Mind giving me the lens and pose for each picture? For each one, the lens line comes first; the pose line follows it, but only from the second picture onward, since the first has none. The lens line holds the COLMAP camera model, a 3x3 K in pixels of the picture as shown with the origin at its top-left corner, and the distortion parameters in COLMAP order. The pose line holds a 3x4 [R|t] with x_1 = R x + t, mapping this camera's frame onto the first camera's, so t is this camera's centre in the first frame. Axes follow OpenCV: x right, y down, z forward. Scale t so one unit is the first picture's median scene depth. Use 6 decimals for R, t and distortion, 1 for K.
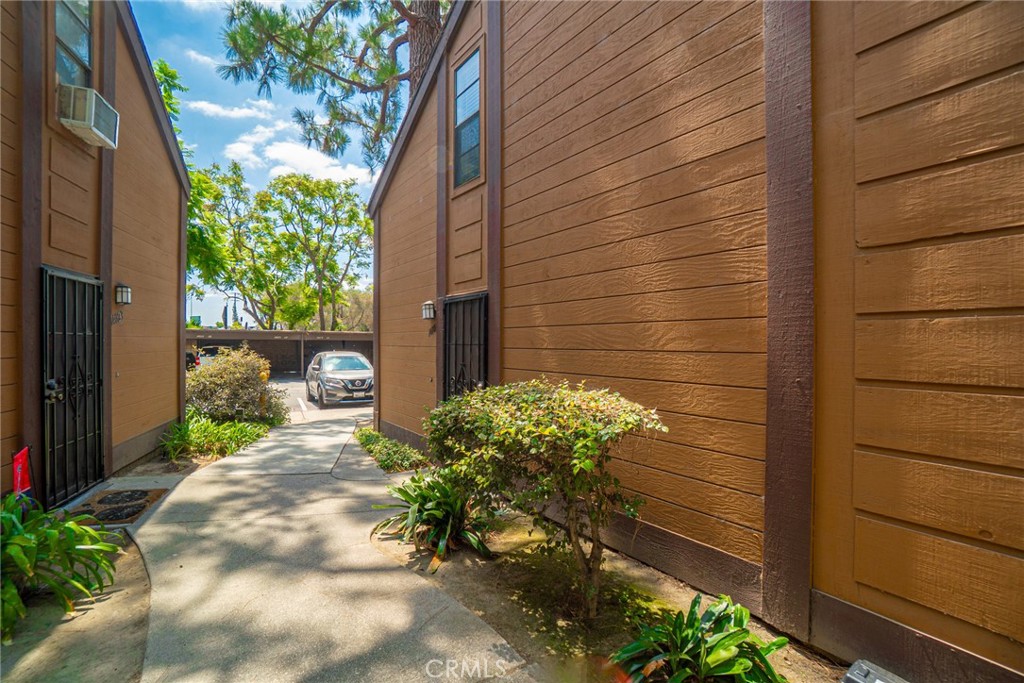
lens RADIAL K [[444.8, 0, 492.4], [0, 444.8, 337.2], [0, 0, 1]] dist [-0.003998, -0.000185]
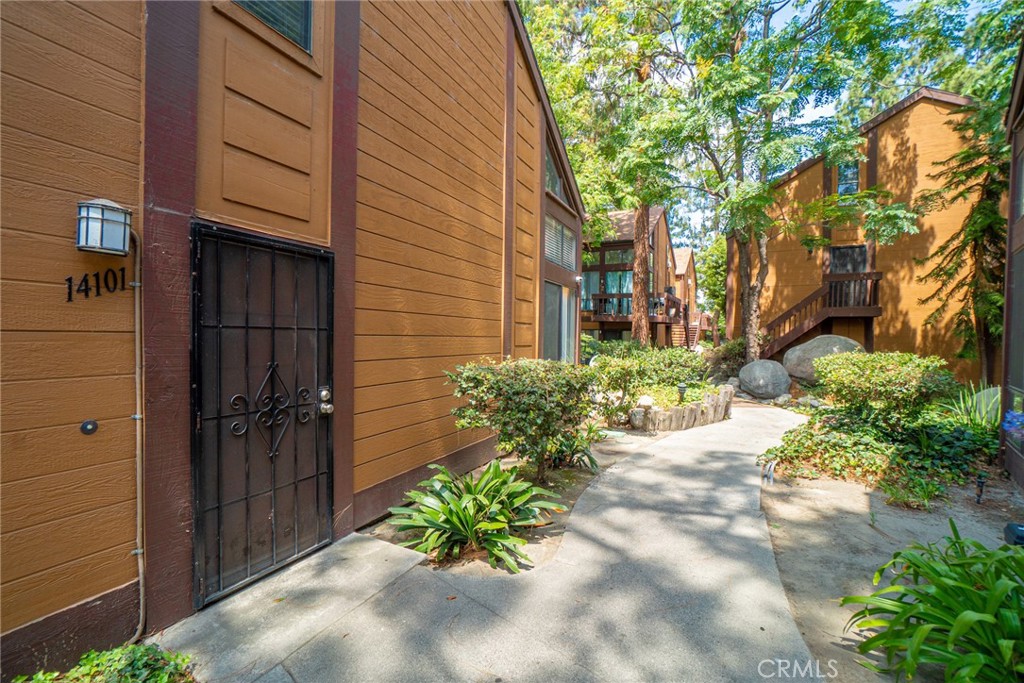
lens RADIAL K [[444.8, 0, 492.4], [0, 444.8, 337.2], [0, 0, 1]] dist [-0.003998, -0.000185]
pose [[-0.464236, -0.012645, 0.885621, -1.024817], [-0.021844, 0.999757, 0.002824, 0.026439], [-0.885442, -0.018035, -0.464400, 1.576913]]
